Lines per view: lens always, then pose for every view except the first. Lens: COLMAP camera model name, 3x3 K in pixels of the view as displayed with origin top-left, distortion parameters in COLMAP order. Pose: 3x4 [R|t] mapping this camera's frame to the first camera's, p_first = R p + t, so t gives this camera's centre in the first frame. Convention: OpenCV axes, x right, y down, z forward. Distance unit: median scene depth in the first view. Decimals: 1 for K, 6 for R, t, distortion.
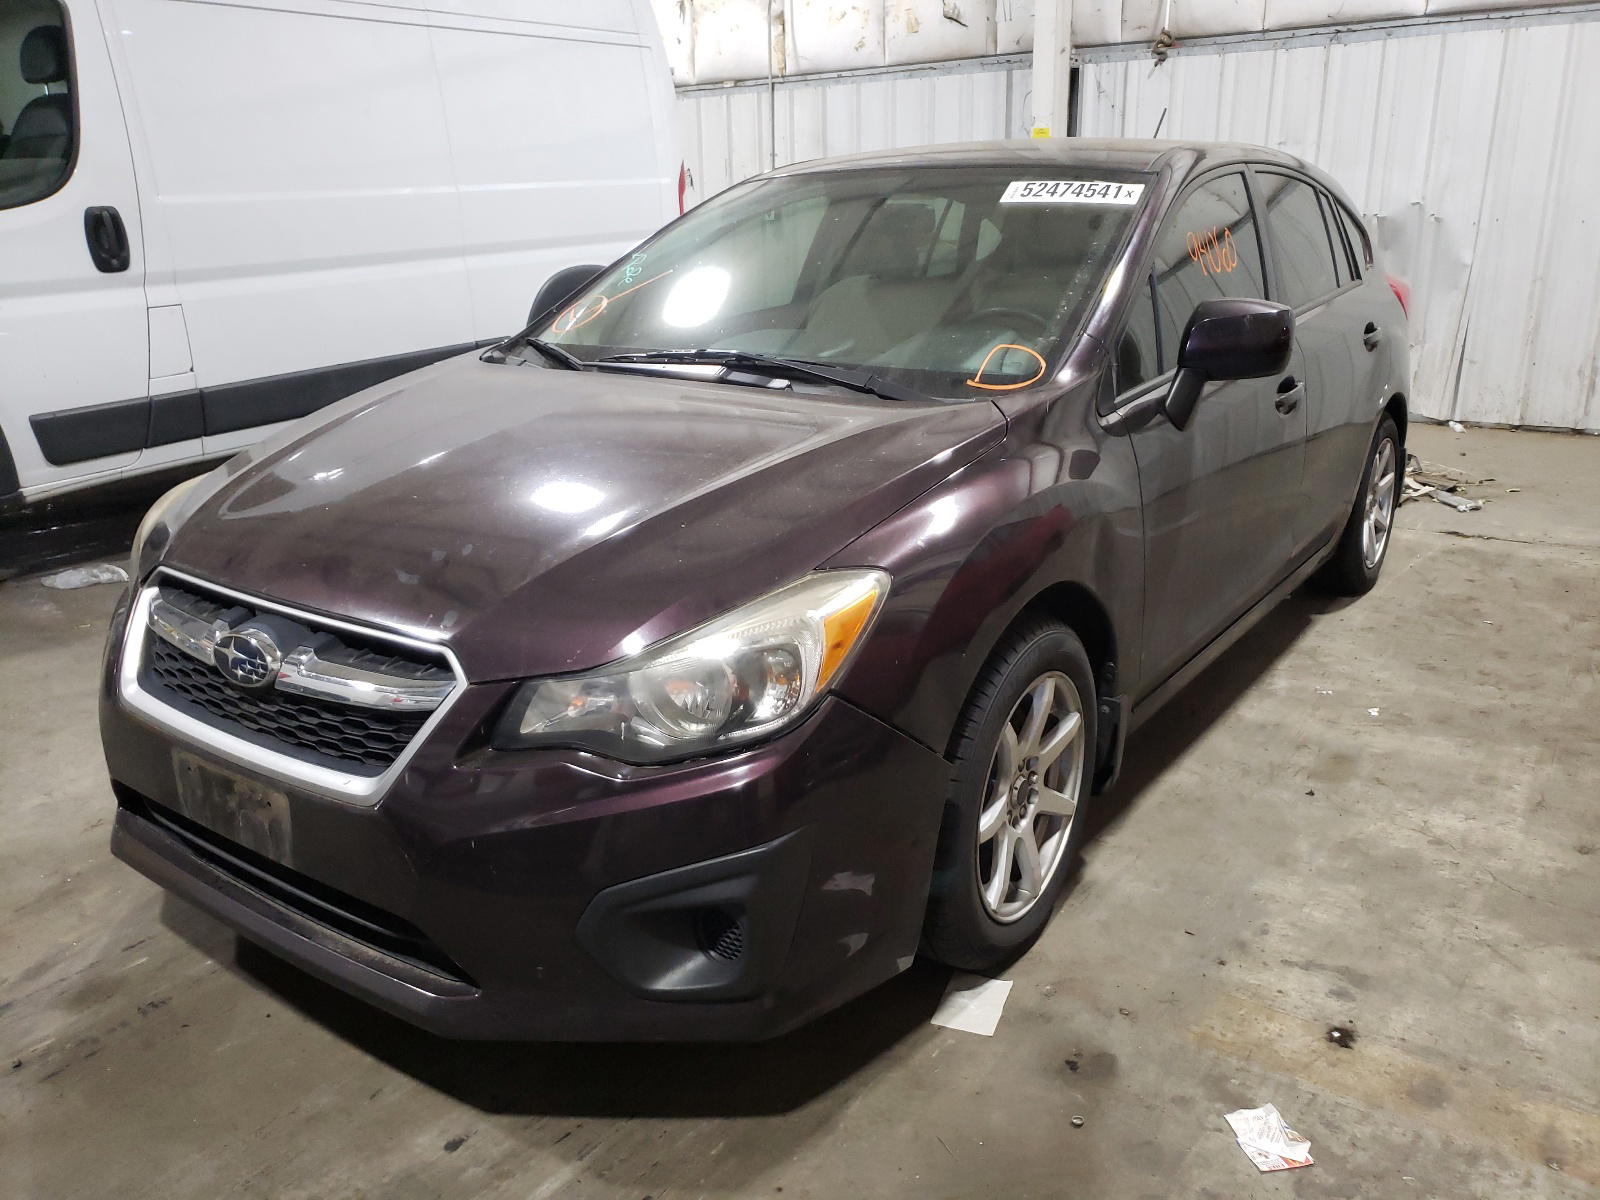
lens RADIAL K [[1240.0, 0, 802.3], [0, 1240.0, 592.4], [0, 0, 1]] dist [0.029494, 0.007454]
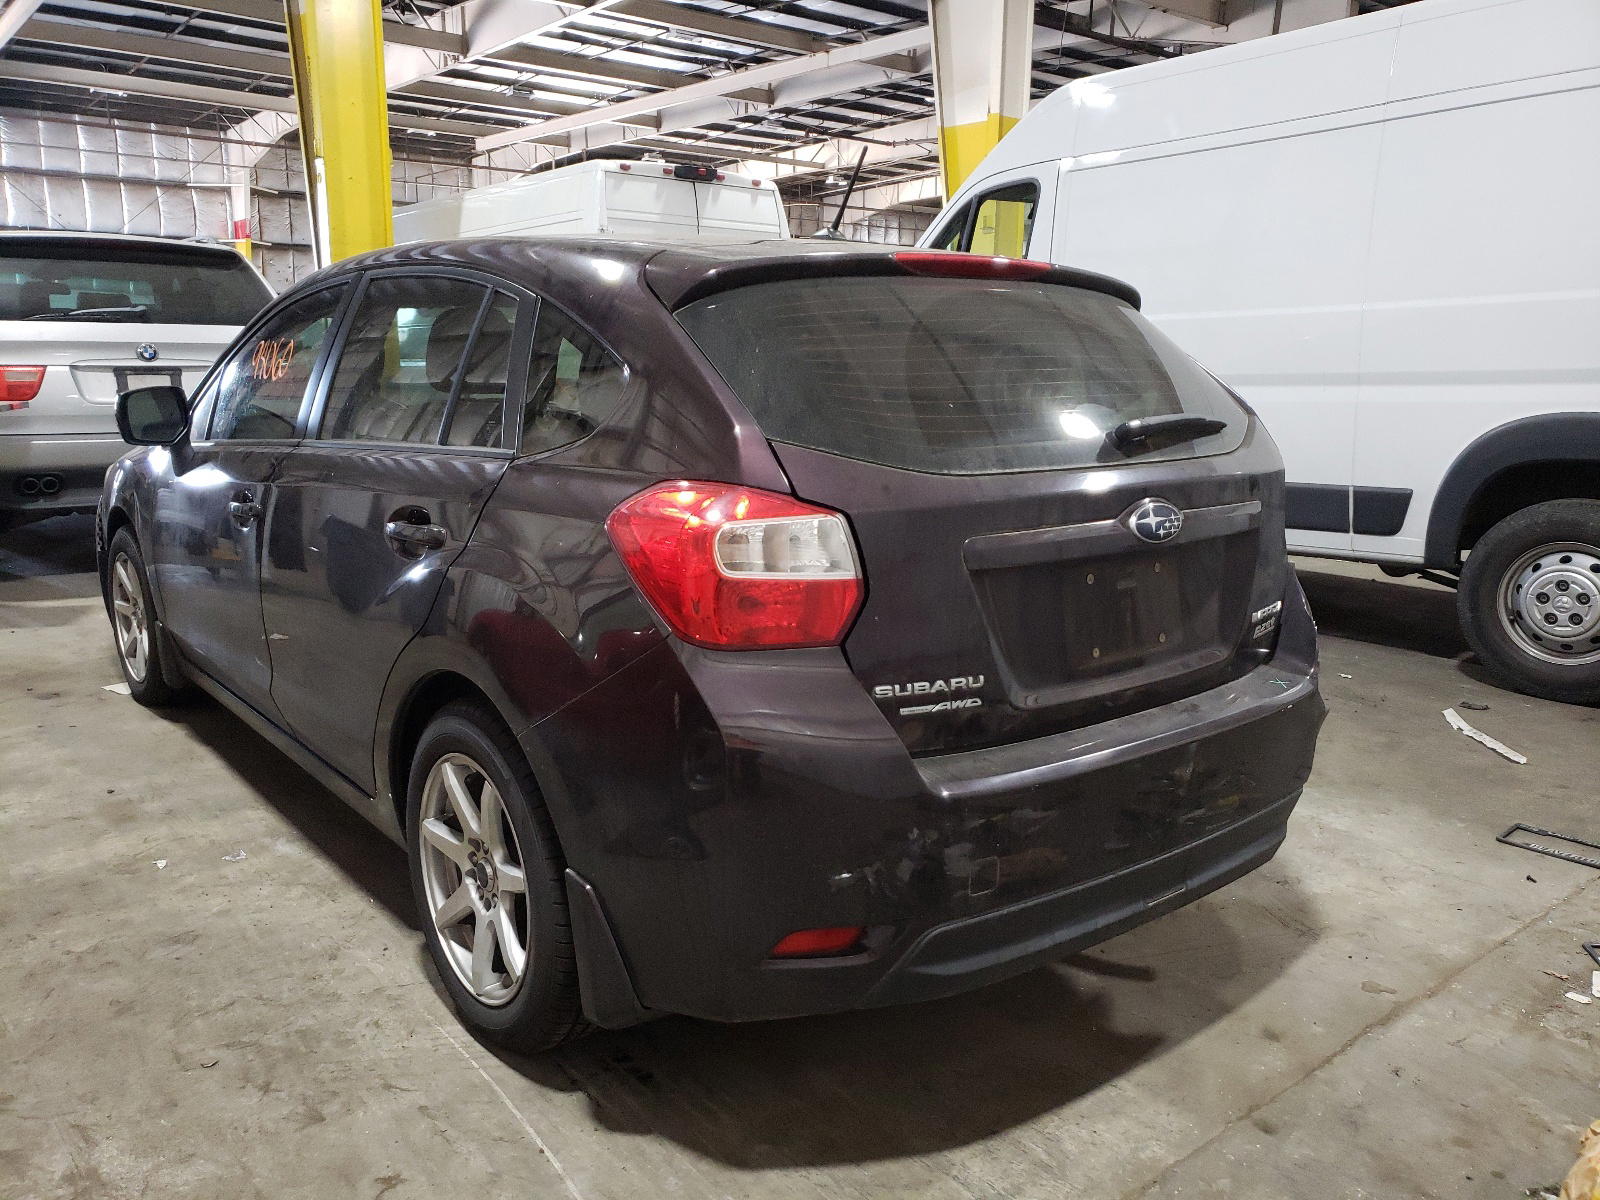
lens RADIAL K [[1254.9, 0, 808.5], [0, 1254.9, 602.9], [0, 0, 1]] dist [0.034816, -0.000709]
pose [[-0.266828, 0.207809, -0.941073, 1.030918], [-0.297135, 0.911168, 0.285453, -0.424199], [0.916795, 0.355793, -0.181377, 1.365220]]
